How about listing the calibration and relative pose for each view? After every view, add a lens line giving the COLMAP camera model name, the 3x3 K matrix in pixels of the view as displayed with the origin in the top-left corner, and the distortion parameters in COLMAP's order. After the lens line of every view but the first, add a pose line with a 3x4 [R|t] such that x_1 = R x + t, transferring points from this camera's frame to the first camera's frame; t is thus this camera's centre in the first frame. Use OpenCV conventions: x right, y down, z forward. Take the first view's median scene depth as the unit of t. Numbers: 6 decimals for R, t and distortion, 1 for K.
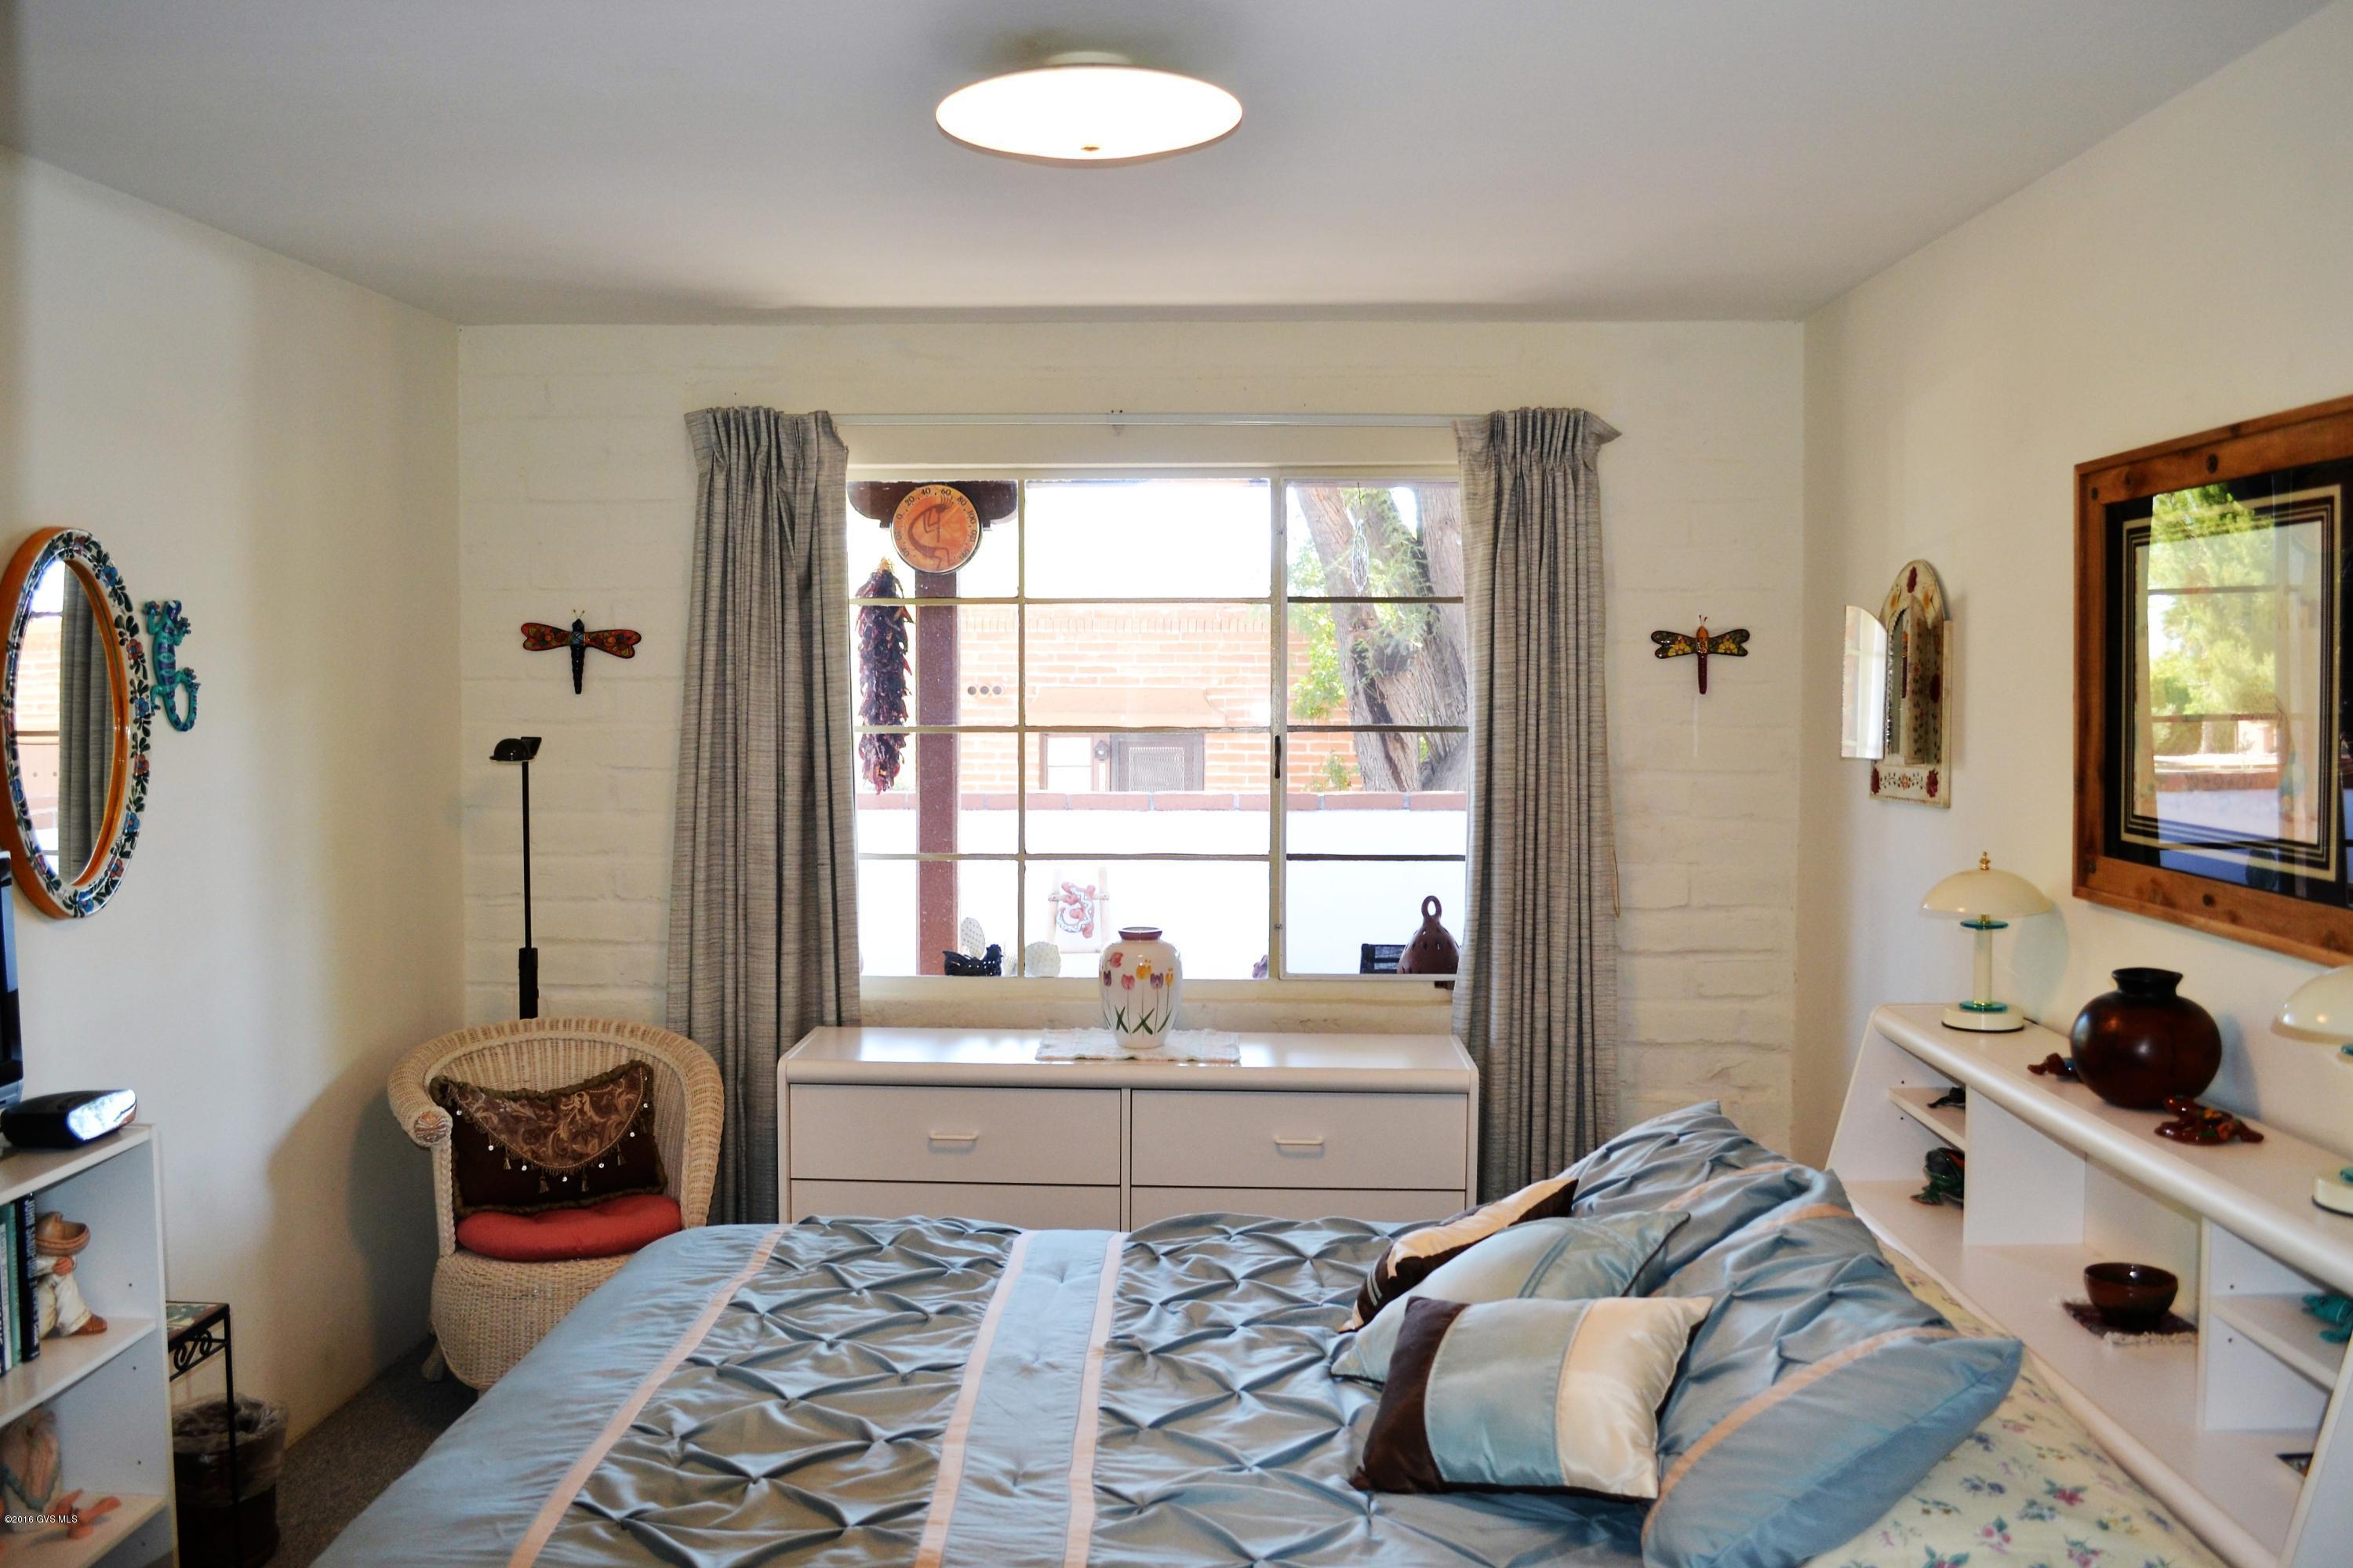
lens RADIAL K [[1925.9, 0, 1140.5], [0, 1925.9, 768.6], [0, 0, 1]] dist [-0.067742, -0.001334]
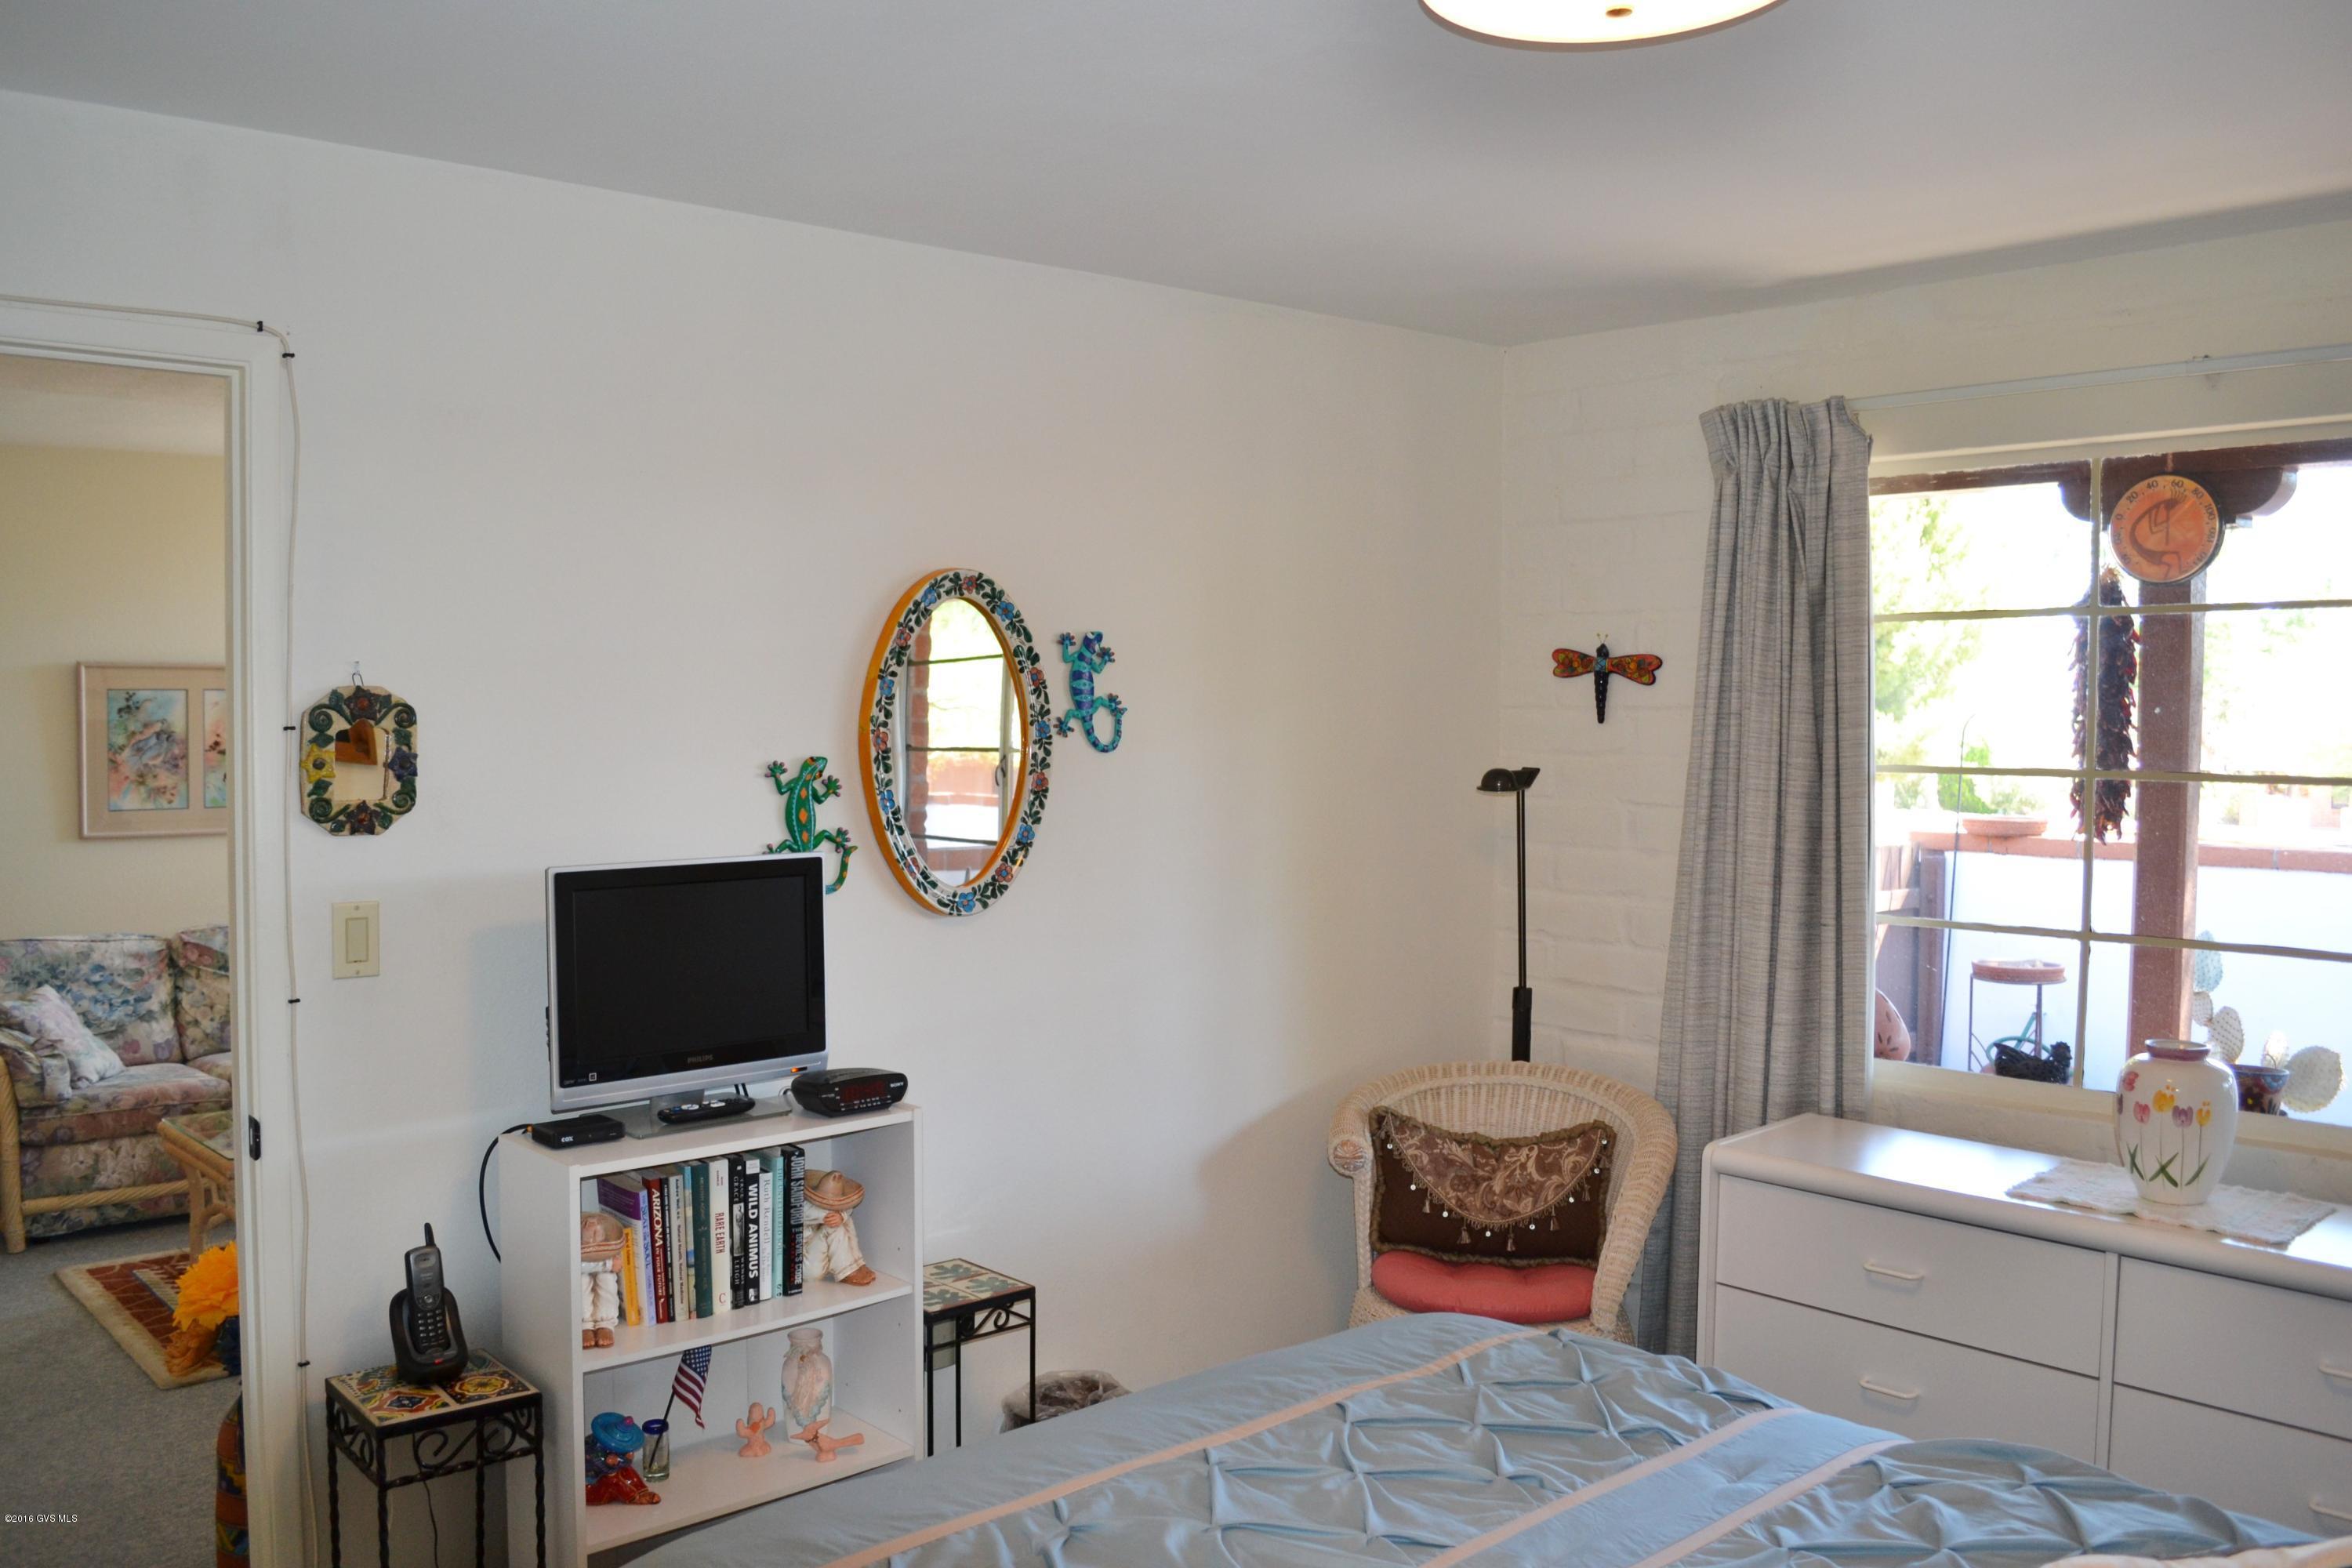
lens RADIAL K [[1887.5, 0, 1176.6], [0, 1887.5, 771.5], [0, 0, 1]] dist [-0.082965, 0.009020]
pose [[0.700914, 0.026131, -0.712767, 0.225678], [-0.037029, 0.999314, 0.000224, -0.008127], [0.712284, 0.026236, 0.701401, 0.210649]]
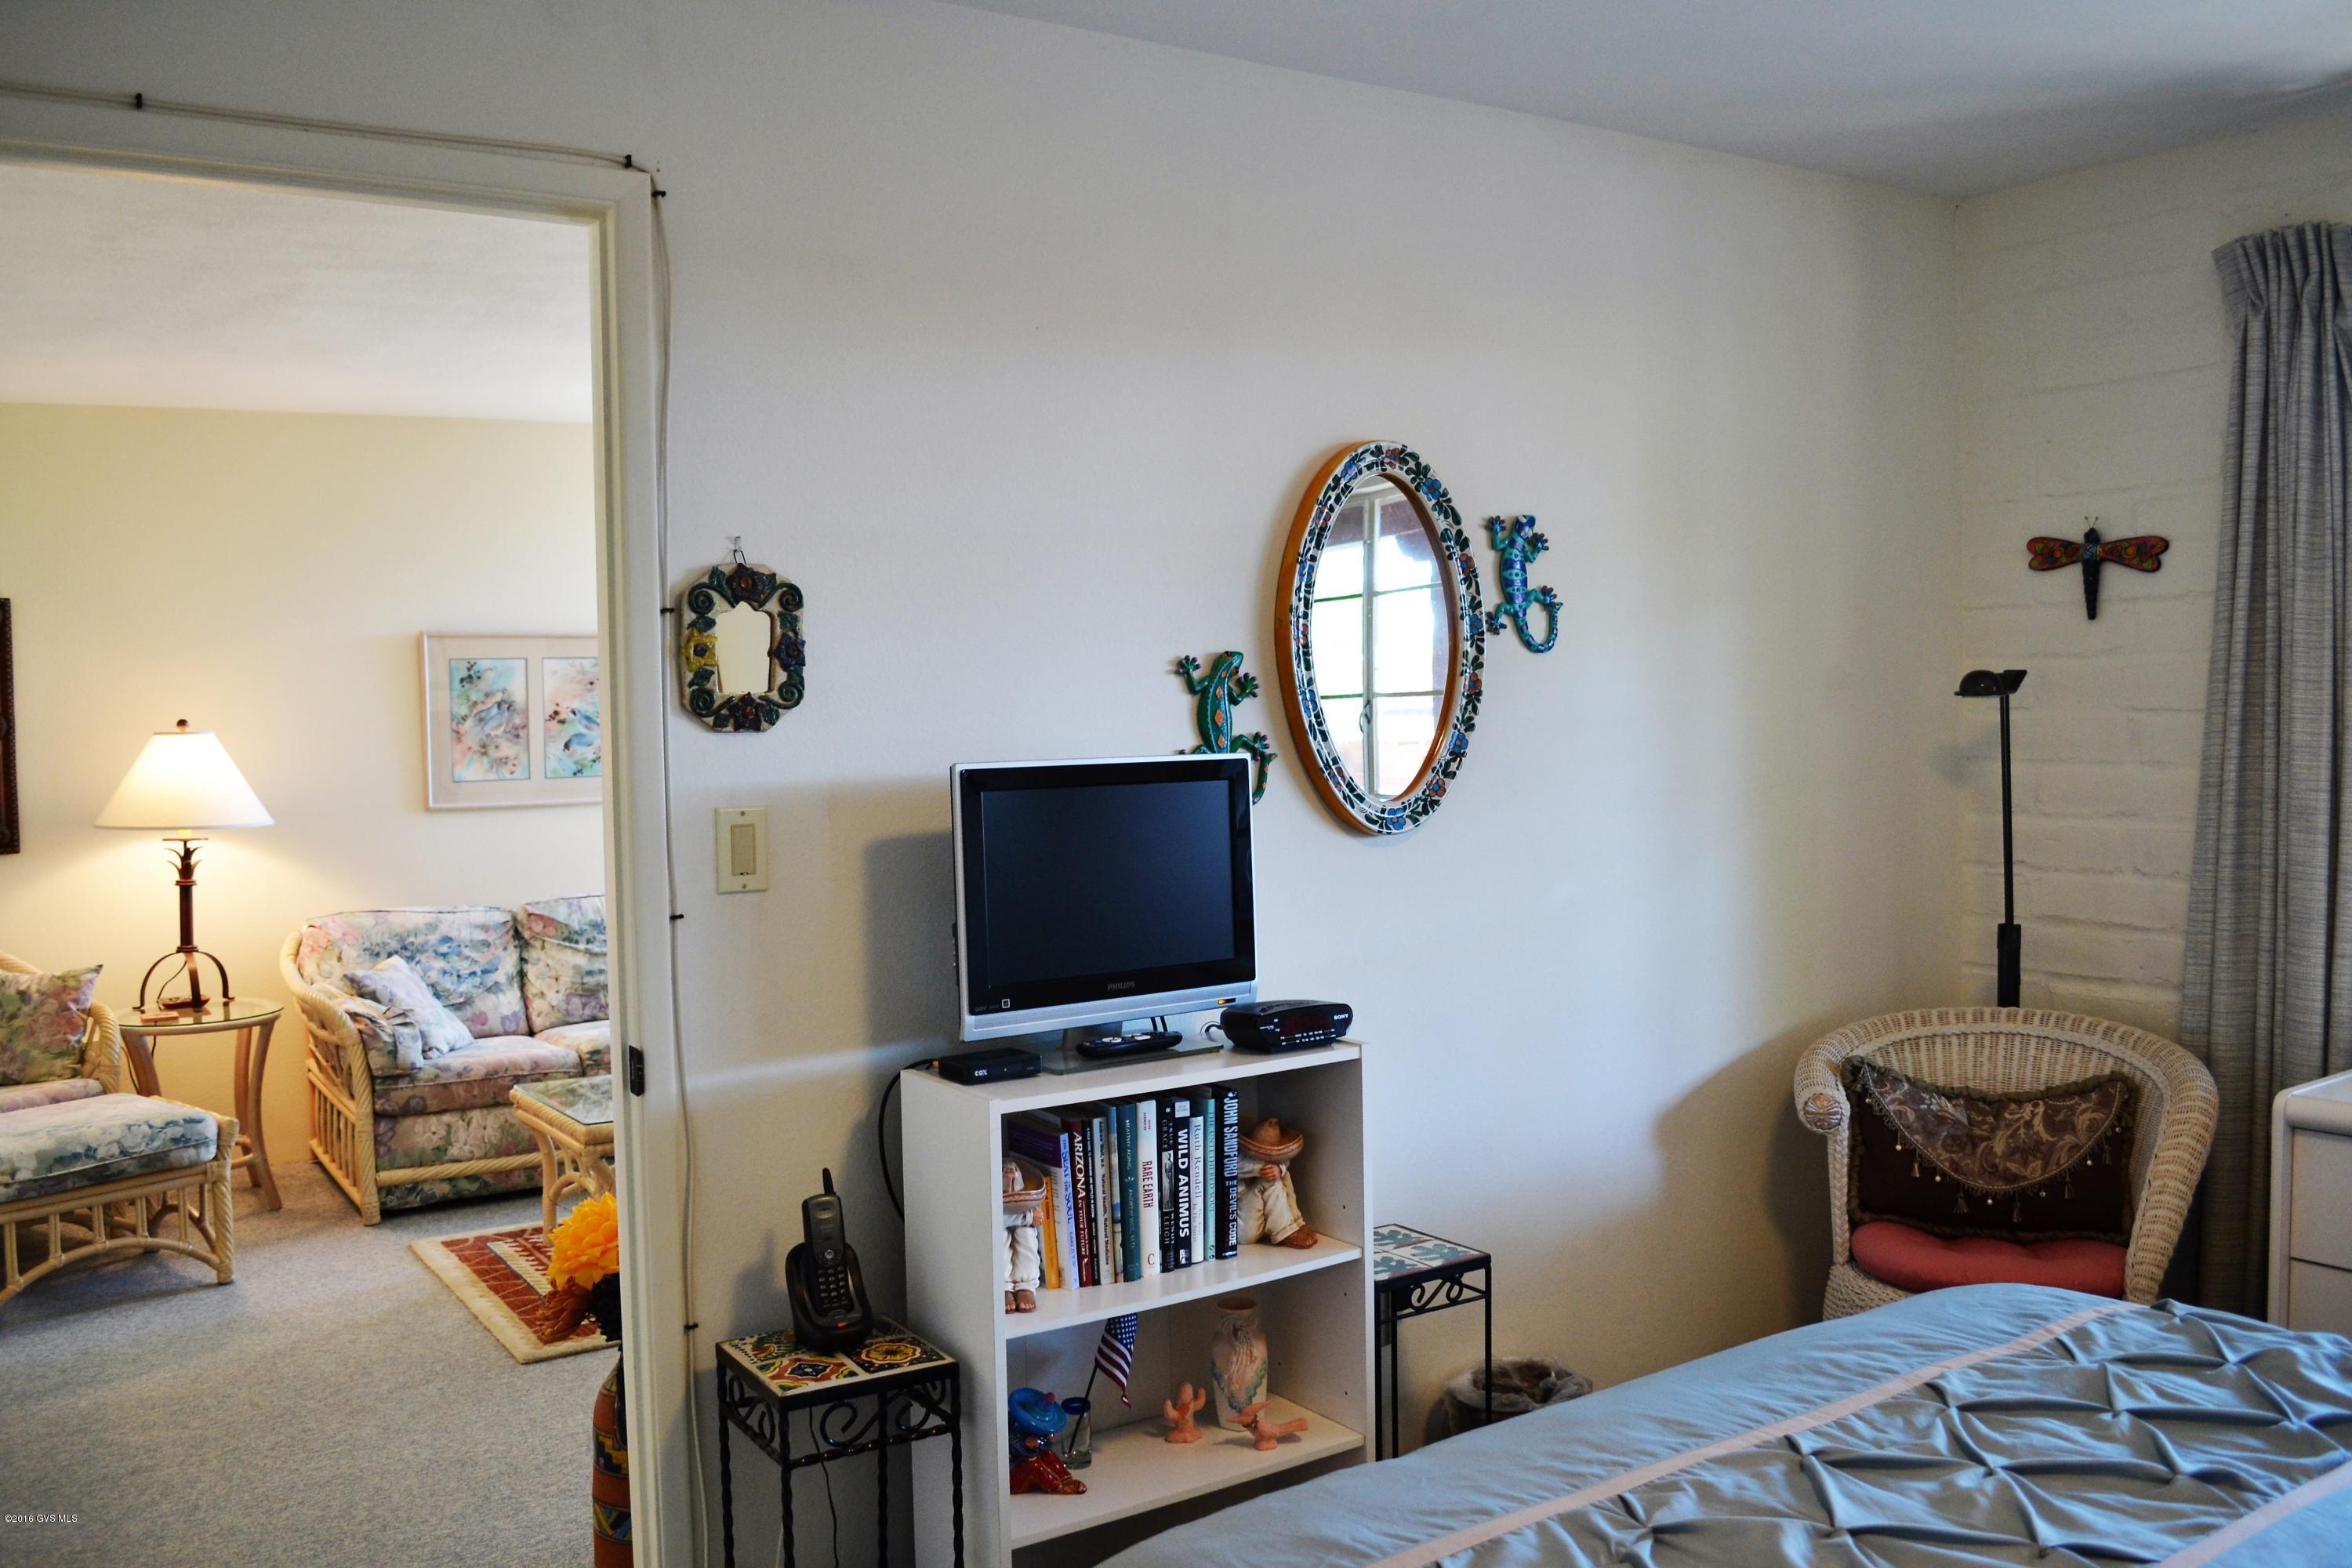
lens RADIAL K [[1882.9, 0, 1176.0], [0, 1882.9, 784.0], [0, 0, 1]] dist [-0.084817, 0.016928]
pose [[0.588319, 0.015118, -0.808488, 0.117197], [-0.016789, 0.999838, 0.006479, 0.033573], [0.808455, 0.009761, 0.588478, 0.228557]]
